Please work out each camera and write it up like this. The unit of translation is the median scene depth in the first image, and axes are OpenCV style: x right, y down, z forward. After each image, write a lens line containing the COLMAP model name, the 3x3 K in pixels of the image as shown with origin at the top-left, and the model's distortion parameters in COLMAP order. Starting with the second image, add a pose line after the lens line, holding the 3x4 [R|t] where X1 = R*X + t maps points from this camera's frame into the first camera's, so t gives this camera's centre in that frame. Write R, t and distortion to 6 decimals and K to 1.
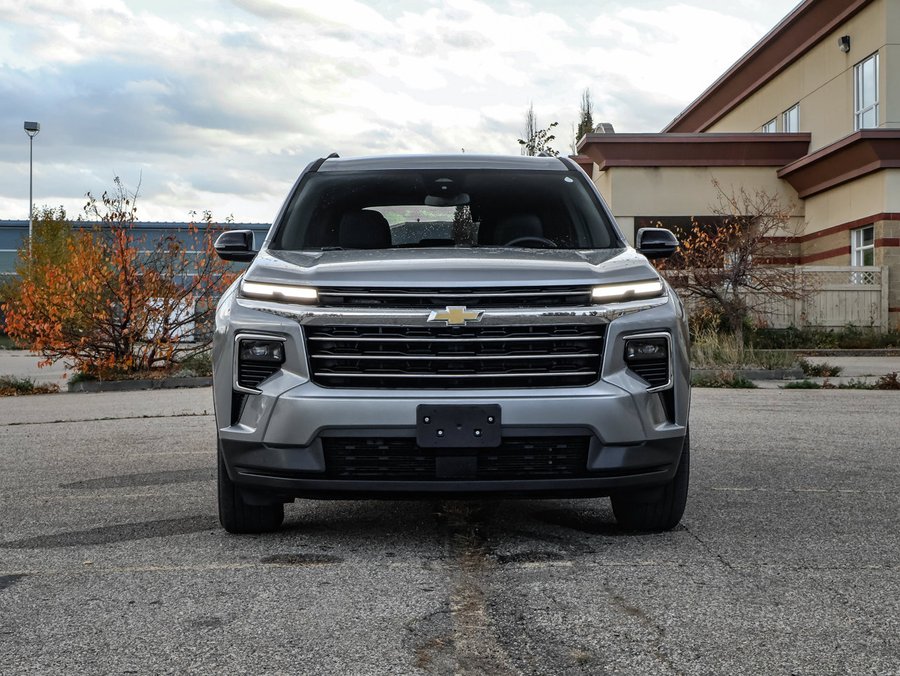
lens RADIAL K [[1677.6, 0, 428.9], [0, 1677.6, 340.2], [0, 0, 1]] dist [0.020617, -0.093856]
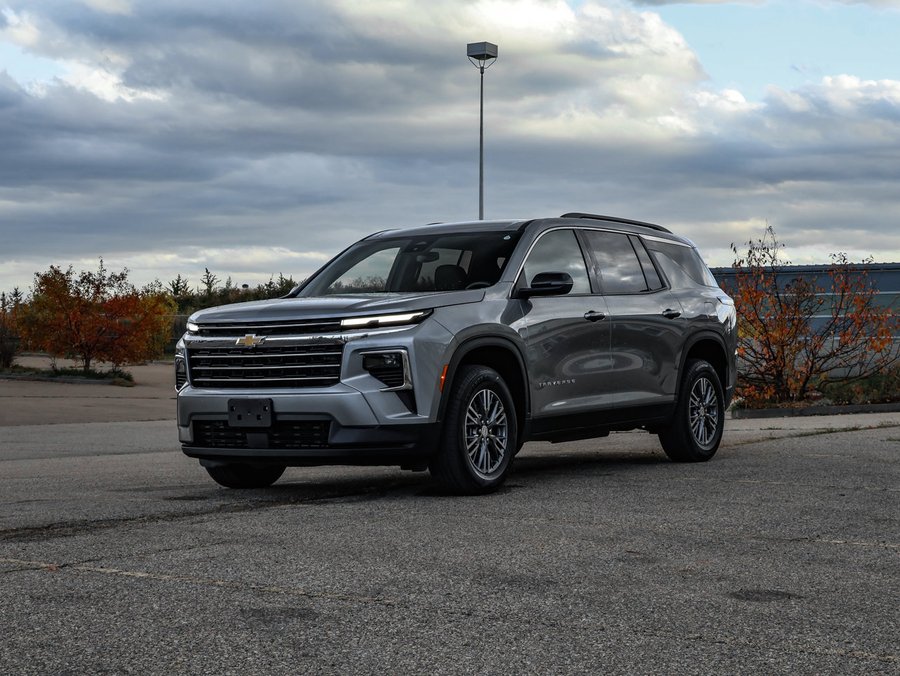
lens RADIAL K [[1673.3, 0, 450.0], [0, 1673.3, 338.0], [0, 0, 1]] dist [0.006966, -0.051021]
pose [[0.828772, -0.020326, -0.559217, 0.933256], [0.005636, 0.999593, -0.027981, 0.024704], [0.559558, 0.020038, 0.828549, -0.143849]]
